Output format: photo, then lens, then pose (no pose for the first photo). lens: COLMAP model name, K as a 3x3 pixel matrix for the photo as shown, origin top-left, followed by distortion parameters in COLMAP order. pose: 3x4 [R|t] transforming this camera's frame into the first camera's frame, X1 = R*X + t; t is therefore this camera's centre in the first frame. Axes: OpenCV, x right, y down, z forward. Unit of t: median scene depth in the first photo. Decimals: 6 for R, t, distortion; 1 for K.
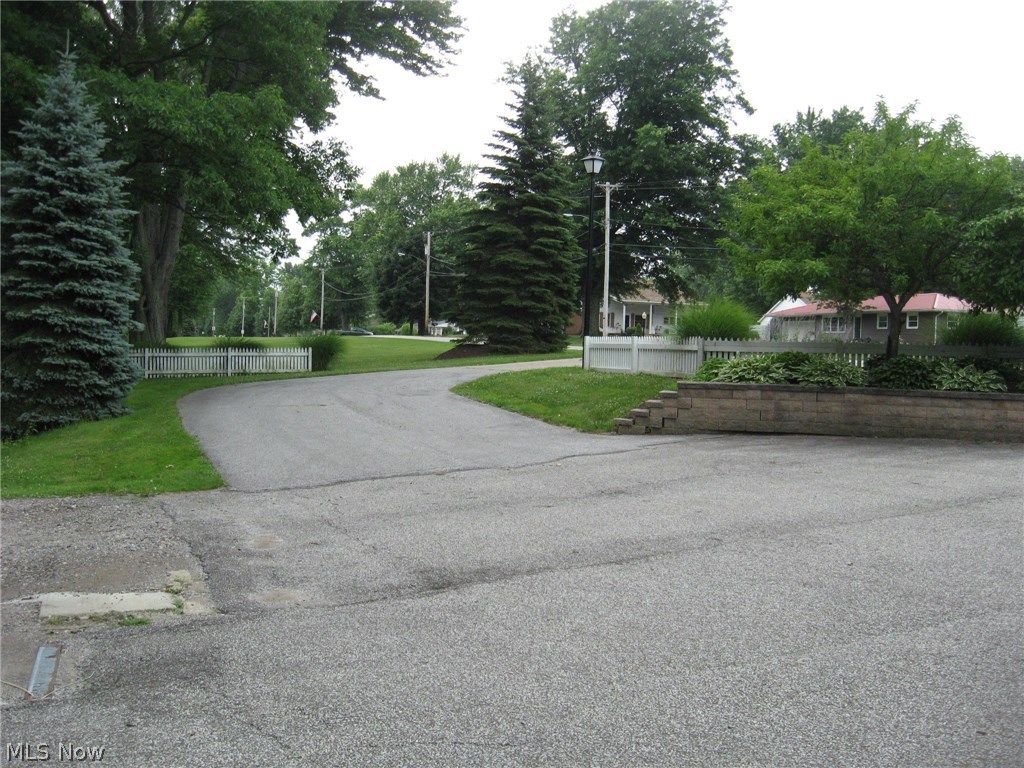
lens RADIAL K [[1063.5, 0, 505.8], [0, 1063.5, 377.6], [0, 0, 1]] dist [-0.124823, 0.000000]
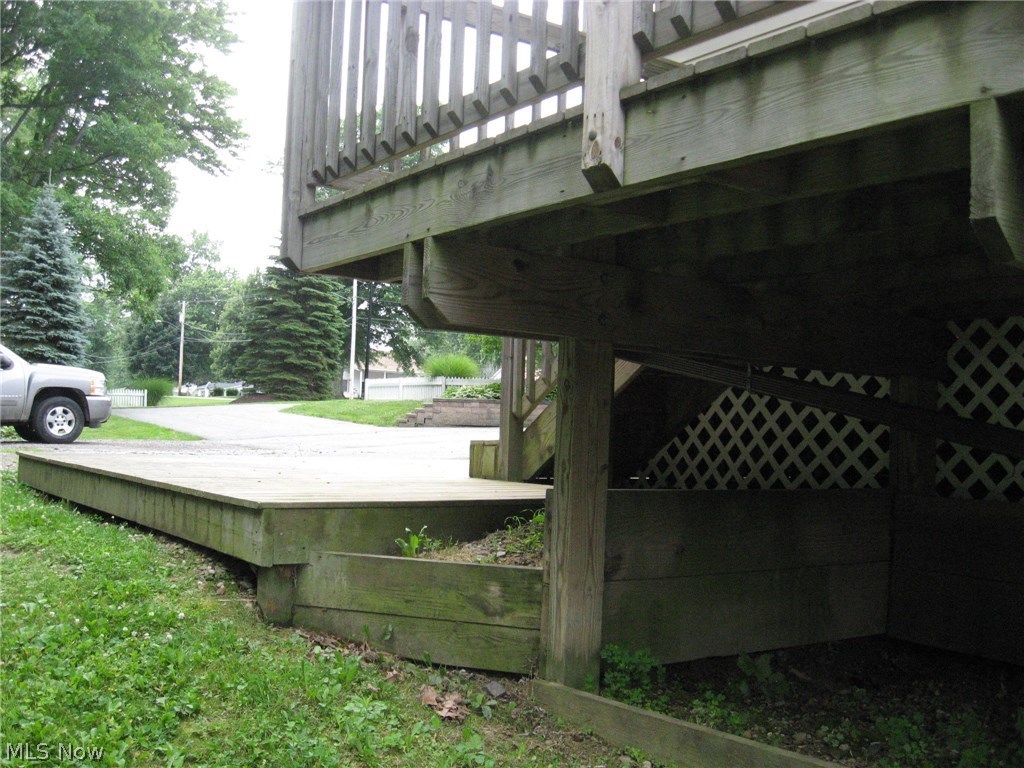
lens RADIAL K [[1063.5, 0, 512.0], [0, 1063.5, 385.4], [0, 0, 1]] dist [-0.124823, 0.000000]
pose [[0.965075, 0.017898, 0.261361, -0.071540], [-0.001731, 0.998077, -0.061959, 0.038277], [-0.261967, 0.059343, 0.963251, -0.305196]]
